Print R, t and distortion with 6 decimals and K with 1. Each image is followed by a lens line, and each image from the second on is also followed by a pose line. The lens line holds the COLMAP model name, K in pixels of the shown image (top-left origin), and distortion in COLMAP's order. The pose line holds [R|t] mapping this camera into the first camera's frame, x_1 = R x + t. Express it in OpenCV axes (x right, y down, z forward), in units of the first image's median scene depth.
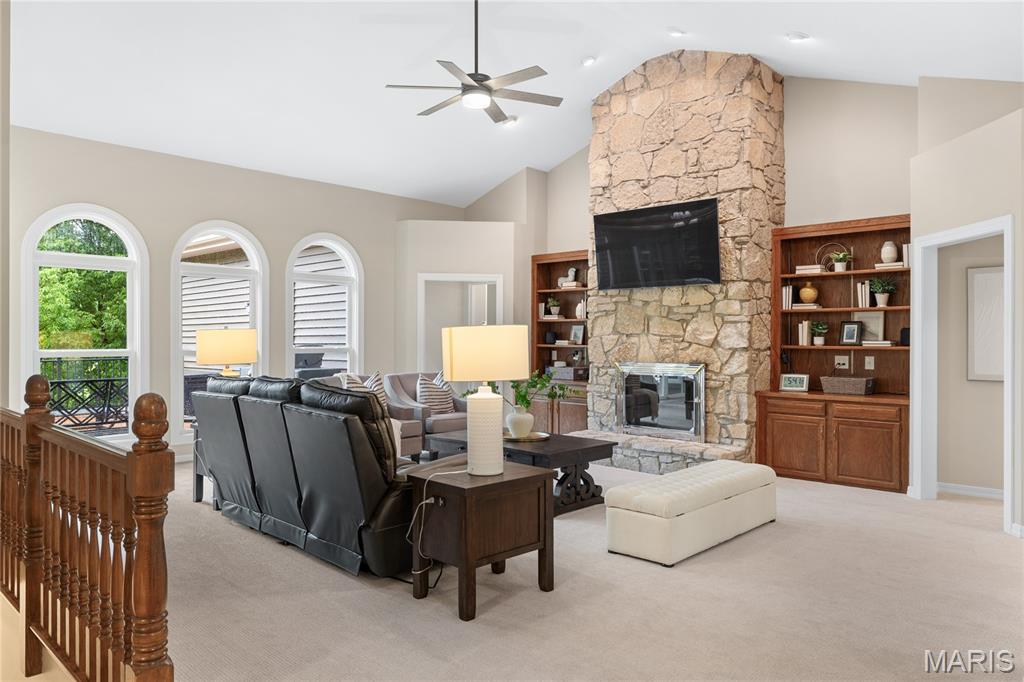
lens RADIAL K [[701.0, 0, 510.7], [0, 701.0, 340.3], [0, 0, 1]] dist [0.050510, 0.003651]
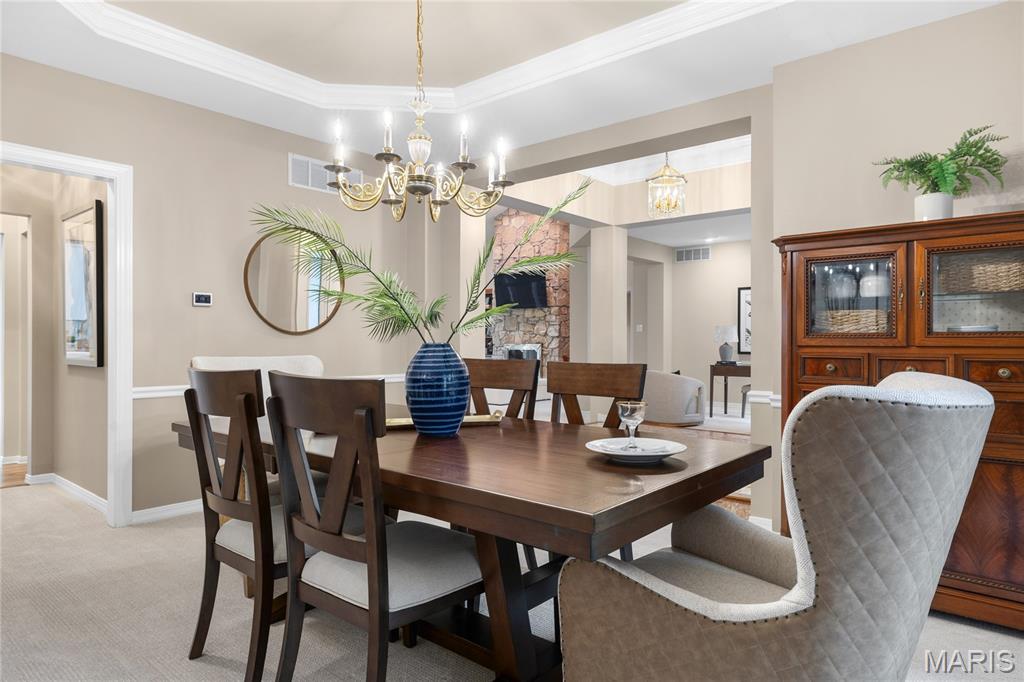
lens RADIAL K [[631.7, 0, 512.9], [0, 631.7, 342.1], [0, 0, 1]] dist [0.011139, 0.002114]
pose [[0.998003, -0.001491, 0.063152, 0.061101], [0.002019, 0.999964, -0.008290, 0.044088], [-0.063138, 0.008401, 0.997969, -0.963762]]
